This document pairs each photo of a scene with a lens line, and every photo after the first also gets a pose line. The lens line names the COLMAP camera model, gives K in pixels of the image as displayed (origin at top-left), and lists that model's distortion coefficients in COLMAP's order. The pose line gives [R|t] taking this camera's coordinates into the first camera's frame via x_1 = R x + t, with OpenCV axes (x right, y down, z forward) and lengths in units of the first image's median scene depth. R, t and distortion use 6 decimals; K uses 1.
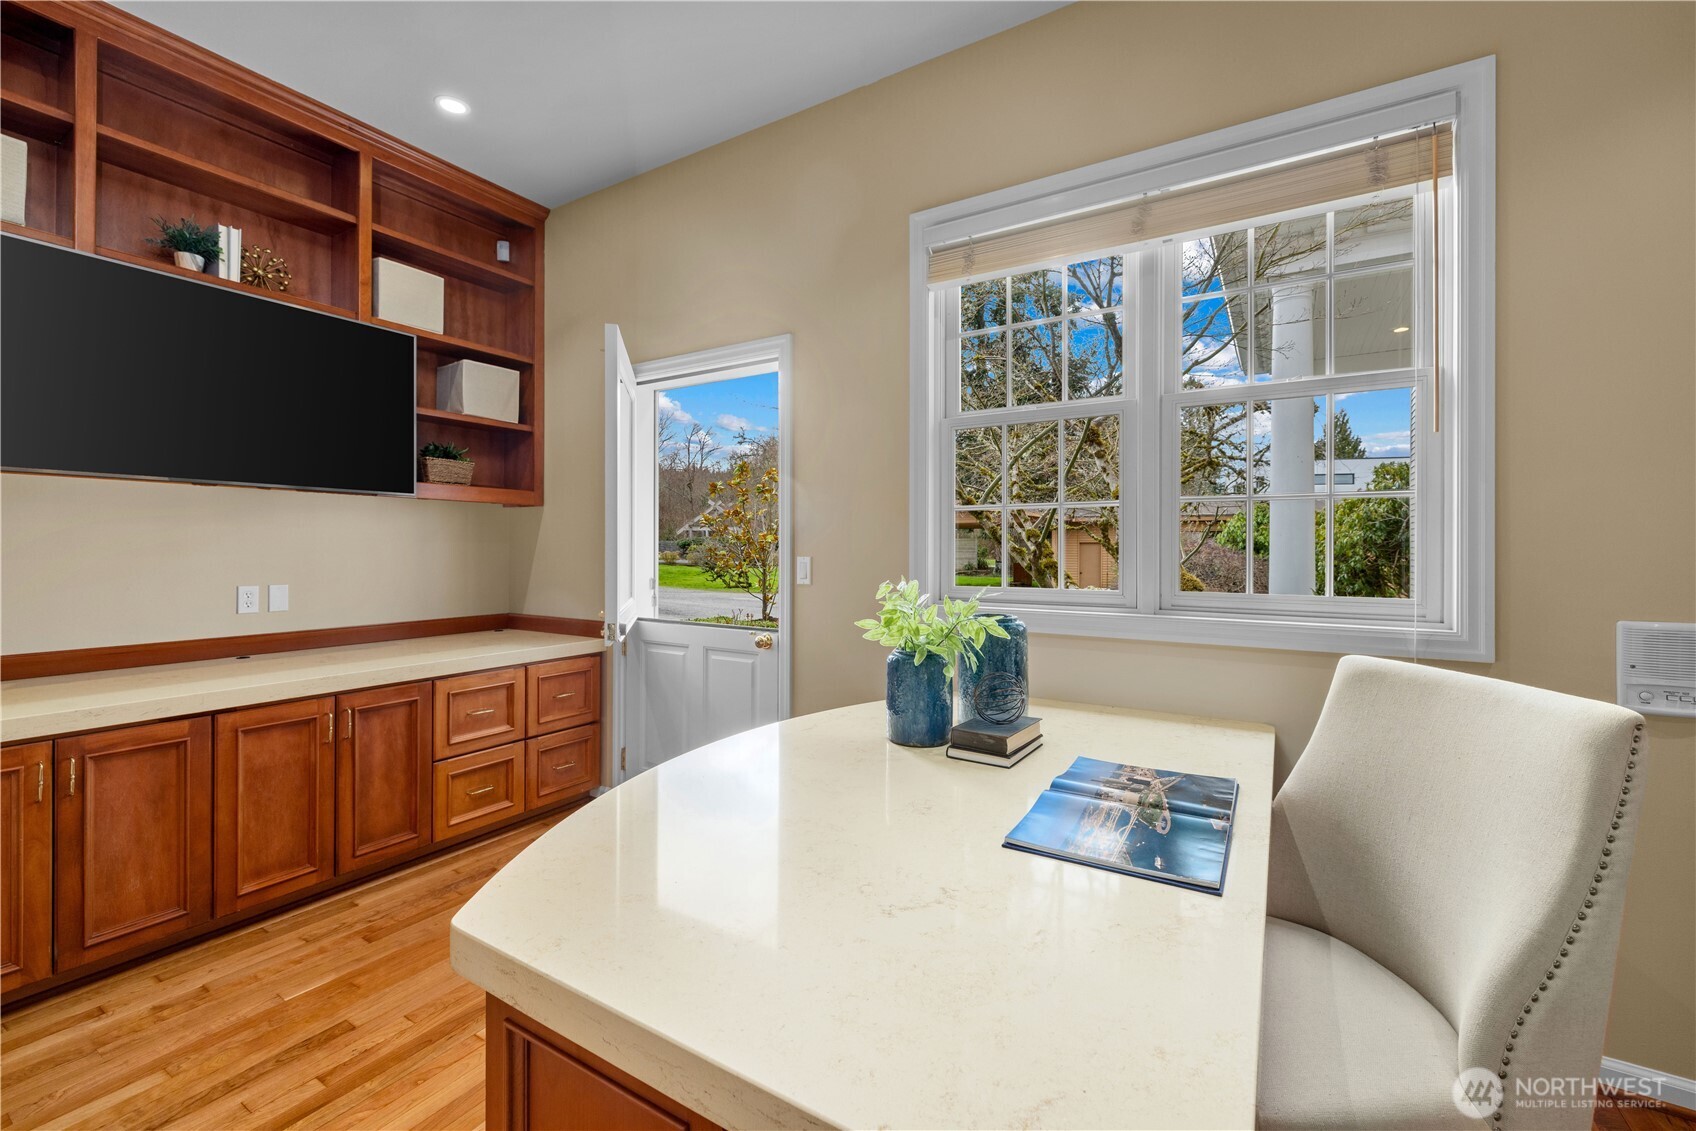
lens RADIAL K [[707.4, 0, 843.0], [0, 707.4, 549.2], [0, 0, 1]] dist [-0.001451, -0.000053]
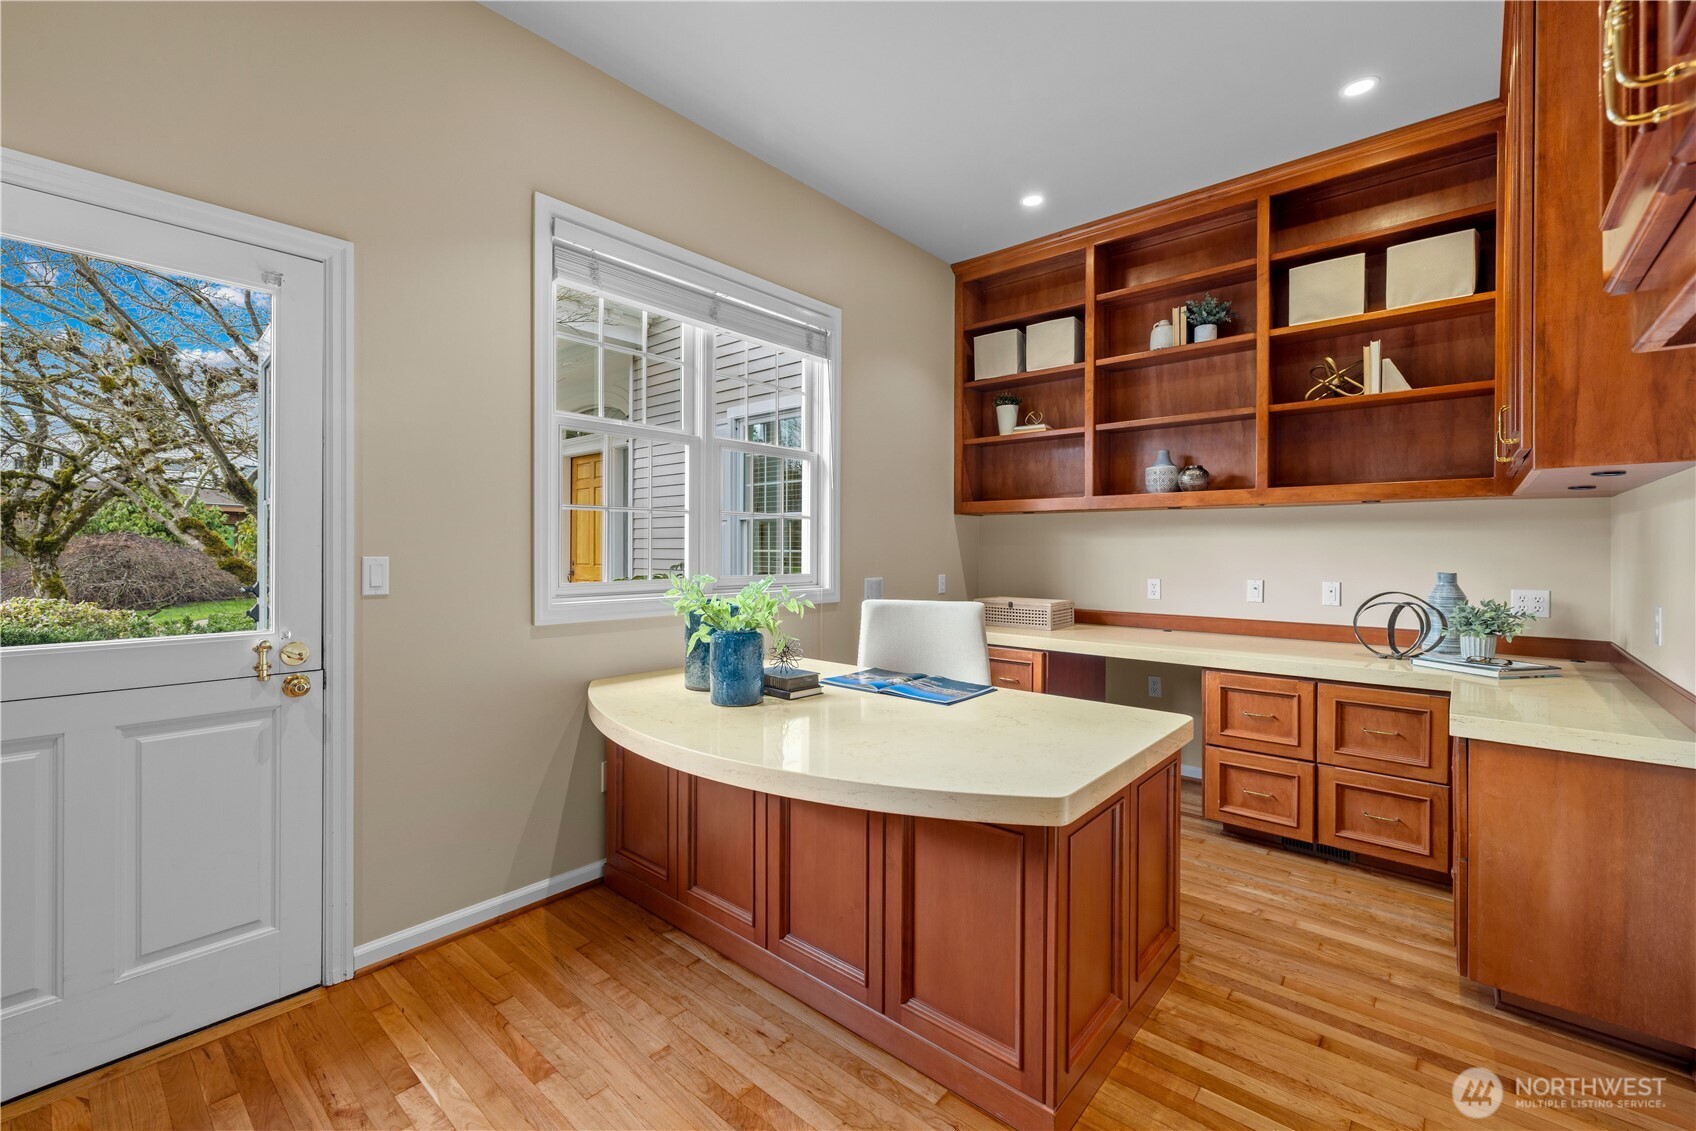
lens RADIAL K [[707.4, 0, 843.0], [0, 707.4, 549.2], [0, 0, 1]] dist [-0.001451, -0.000053]
pose [[0.165267, -0.003012, 0.986244, -0.984004], [-0.001797, 0.999993, 0.003355, 0.001448], [-0.986247, -0.002327, 0.165260, 0.556759]]
